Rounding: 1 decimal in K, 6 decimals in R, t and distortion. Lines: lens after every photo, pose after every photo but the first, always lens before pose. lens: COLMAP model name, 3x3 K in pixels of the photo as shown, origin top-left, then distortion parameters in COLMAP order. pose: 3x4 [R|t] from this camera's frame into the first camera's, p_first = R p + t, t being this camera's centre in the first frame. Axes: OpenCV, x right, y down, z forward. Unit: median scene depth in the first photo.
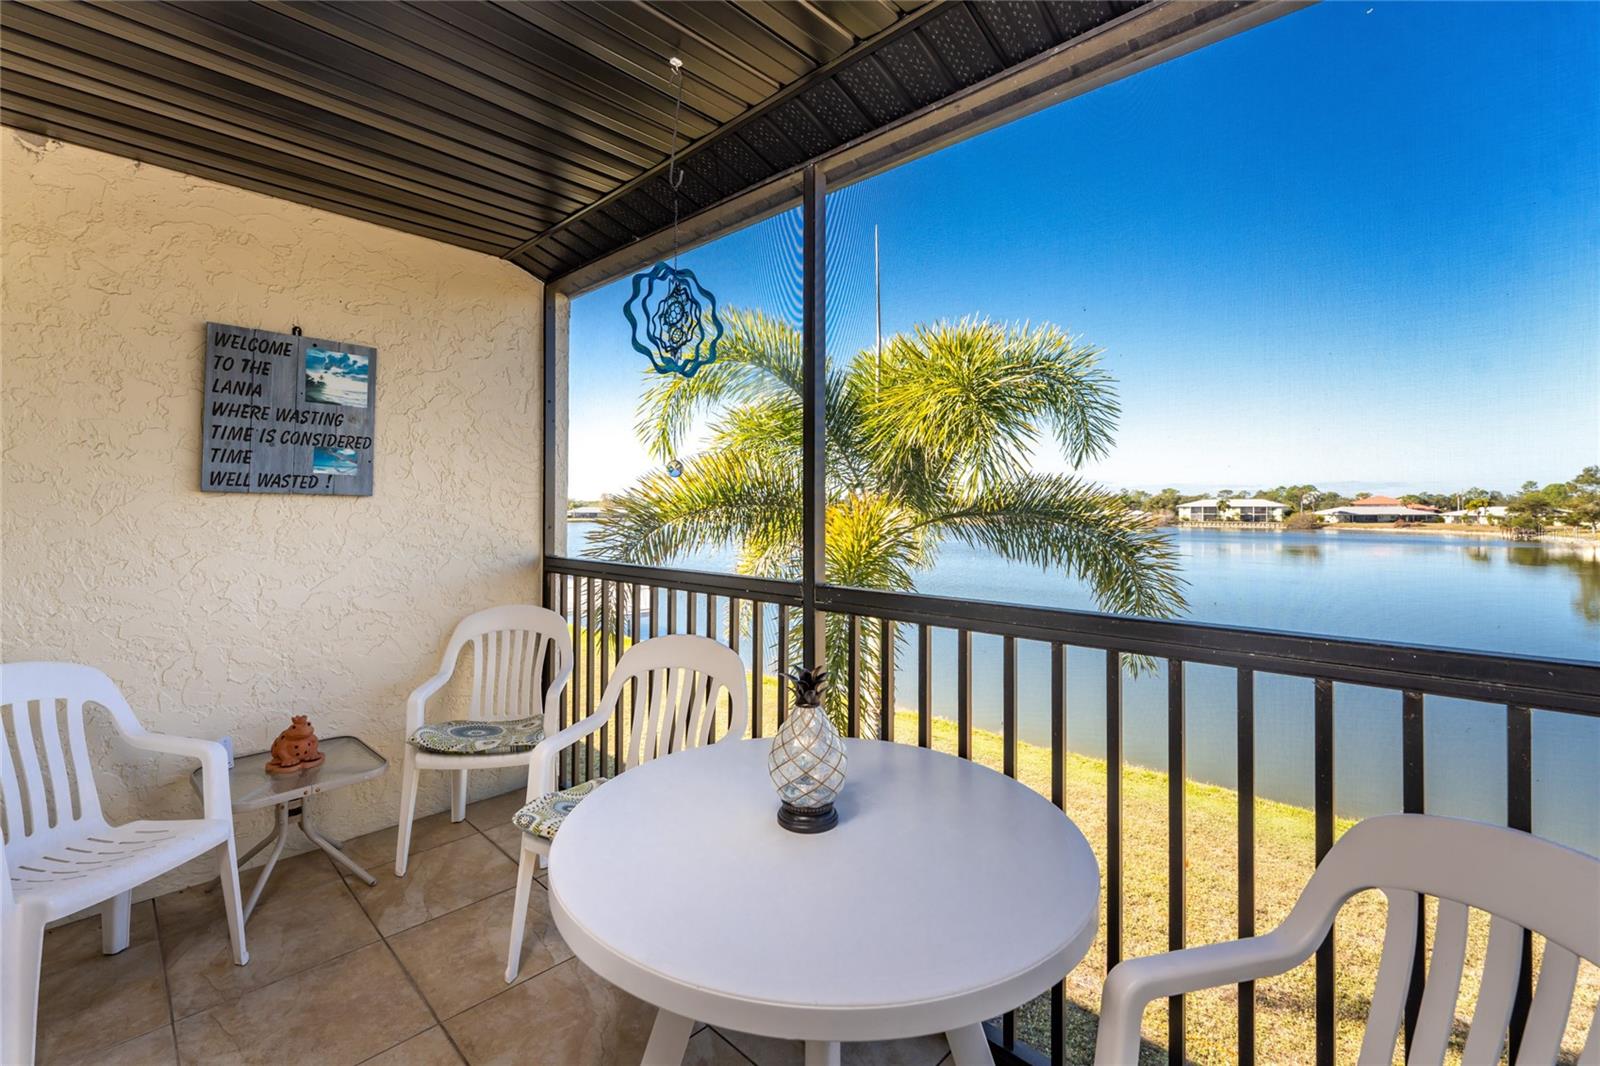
lens RADIAL K [[678.5, 0, 789.0], [0, 678.5, 507.2], [0, 0, 1]] dist [-0.003798, -0.000282]
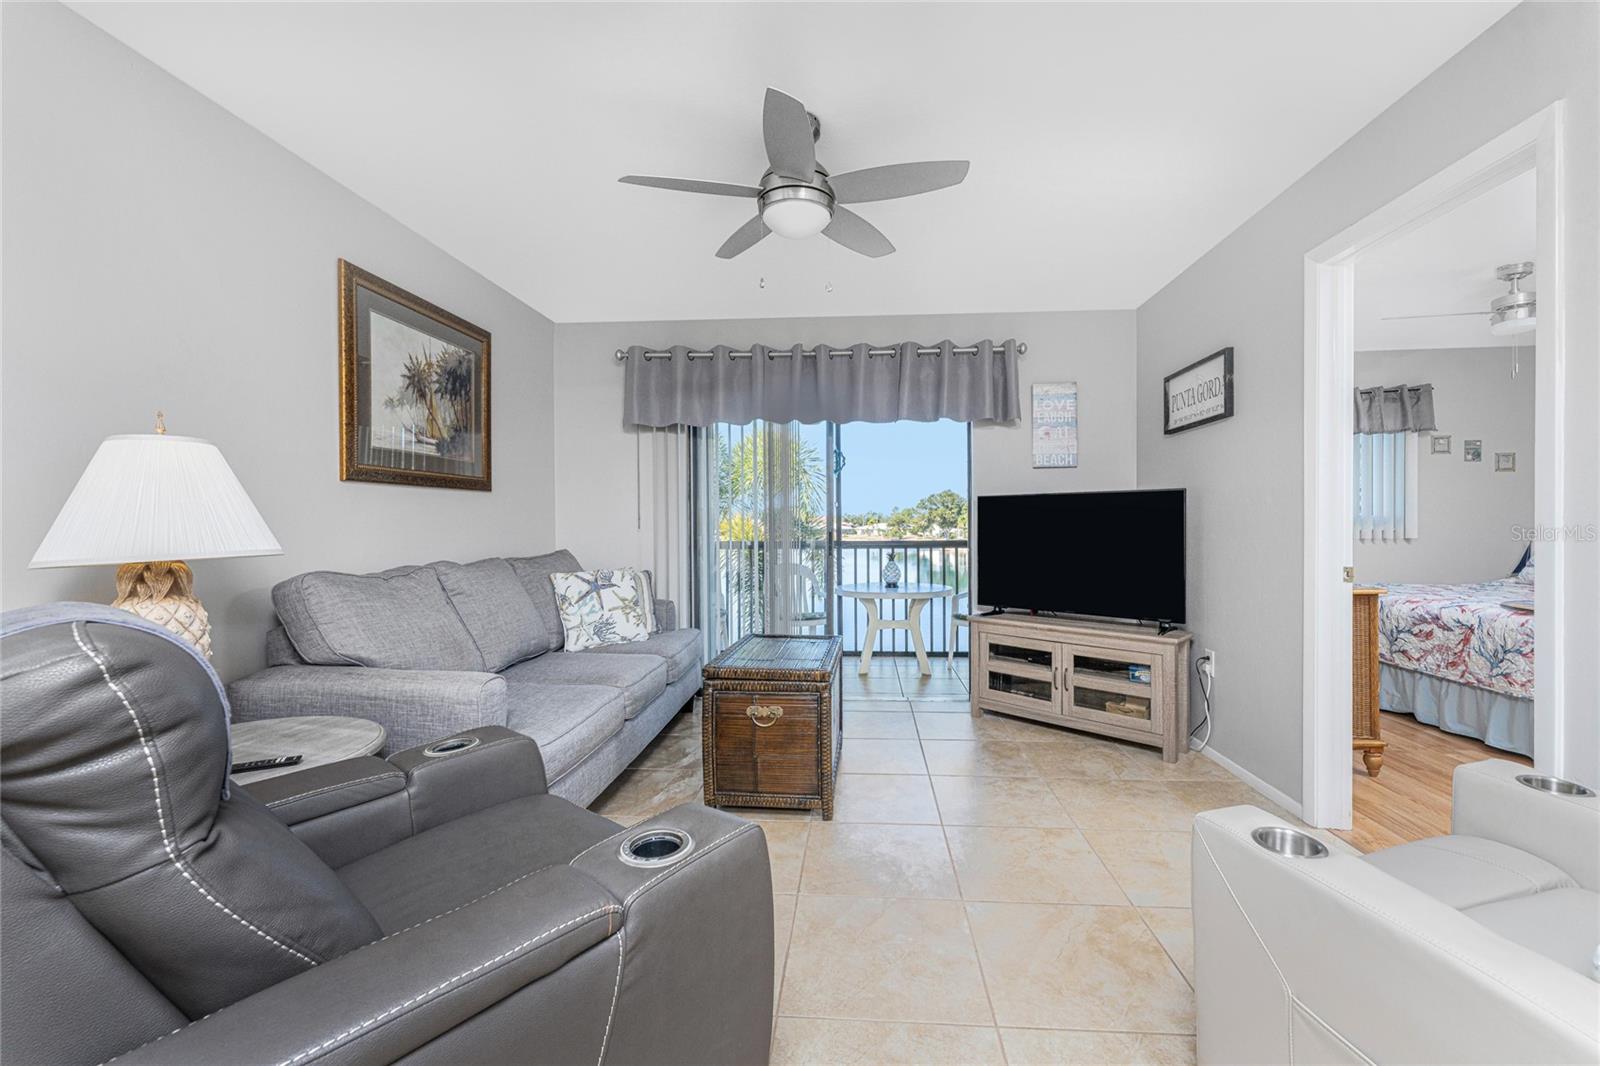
lens RADIAL K [[654.2, 0, 822.5], [0, 654.2, 531.2], [0, 0, 1]] dist [0.000791, -0.000491]
pose [[0.748799, -0.016575, 0.662590, -1.315816], [0.013242, 0.999862, 0.010047, 0.026733], [-0.662665, 0.001251, 0.748915, -0.783936]]
